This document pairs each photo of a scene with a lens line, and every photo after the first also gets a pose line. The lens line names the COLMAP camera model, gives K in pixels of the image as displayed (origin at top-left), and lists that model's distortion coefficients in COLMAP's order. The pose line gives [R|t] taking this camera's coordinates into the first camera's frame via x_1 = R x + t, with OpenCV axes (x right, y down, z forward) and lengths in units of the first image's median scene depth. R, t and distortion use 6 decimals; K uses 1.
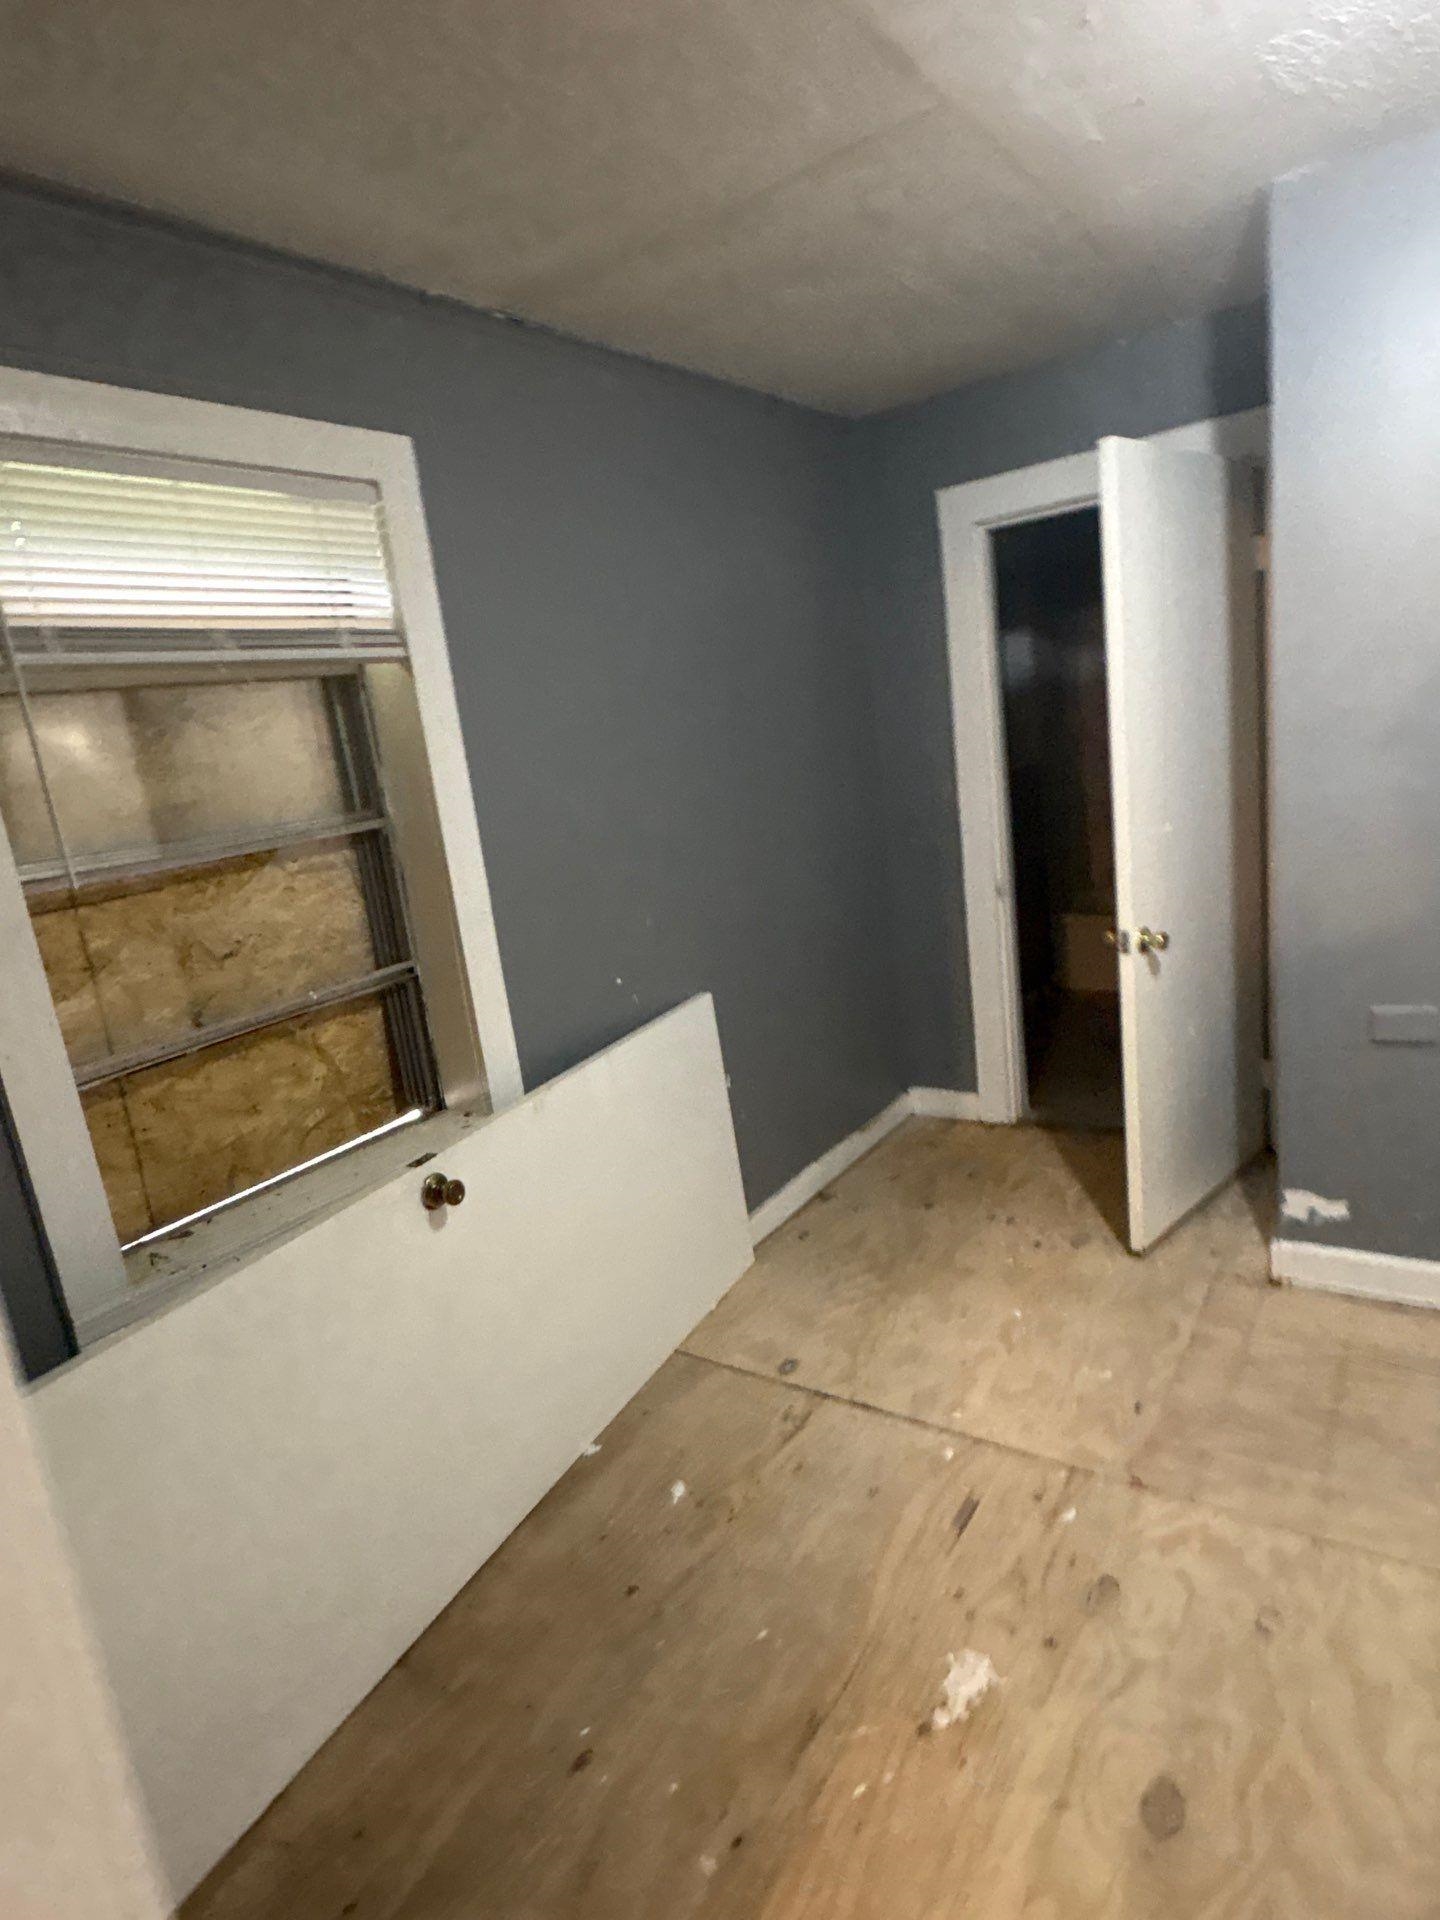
lens RADIAL K [[1063.0, 0, 712.2], [0, 1063.0, 956.1], [0, 0, 1]] dist [-0.004842, 0.004227]
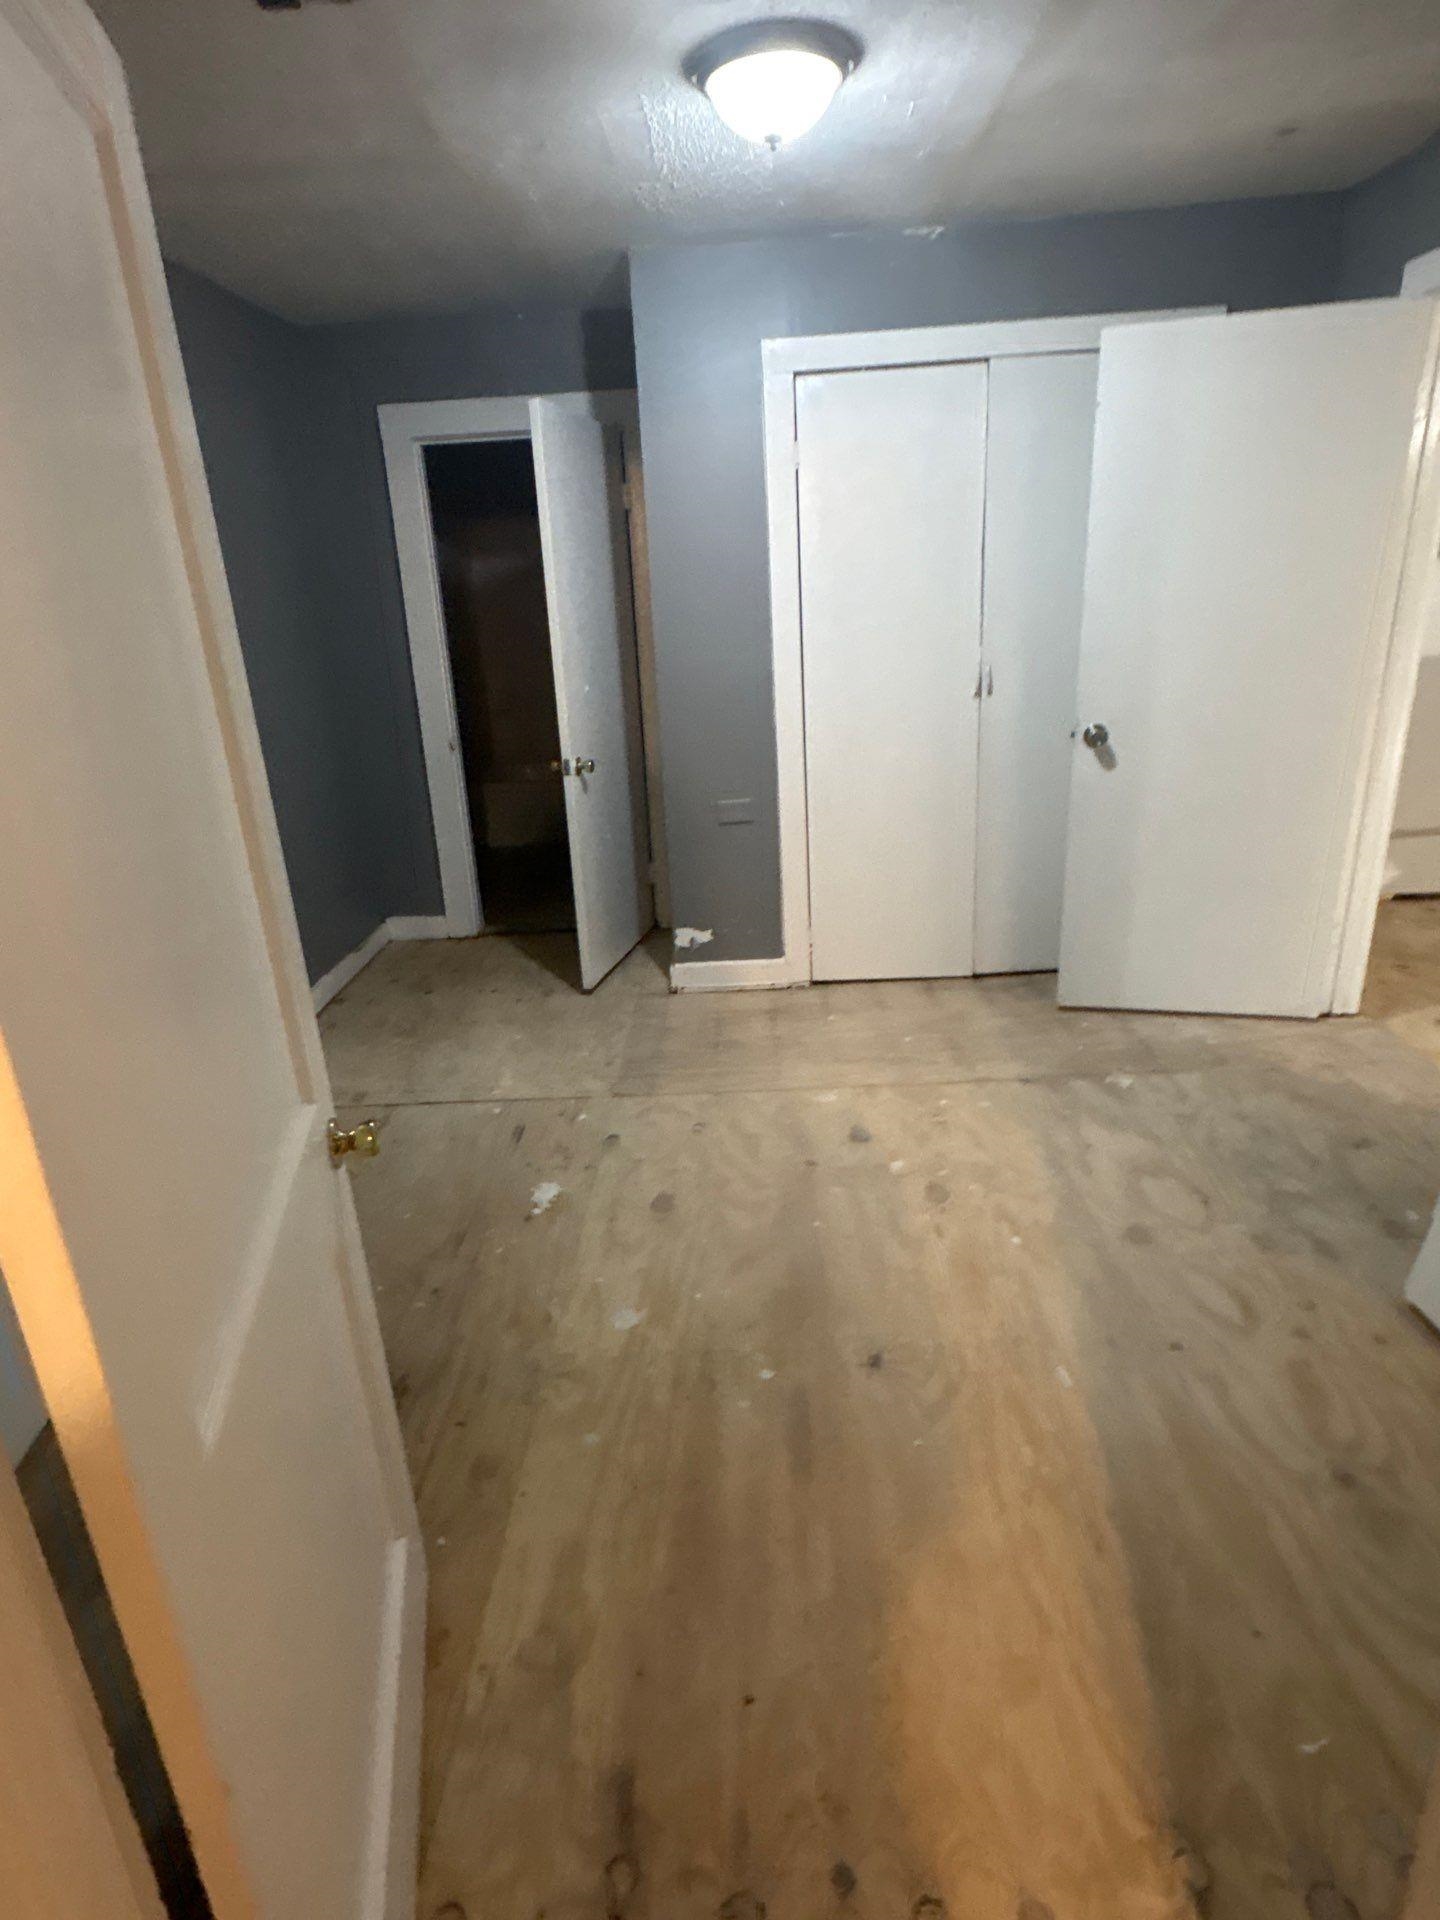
lens RADIAL K [[1063.0, 0, 729.0], [0, 1063.0, 952.4], [0, 0, 1]] dist [-0.004842, 0.004227]
pose [[0.825462, -0.105451, 0.554520, -0.243246], [0.065089, 0.993624, 0.092062, 0.115396], [-0.560693, -0.039901, 0.827062, -0.301426]]
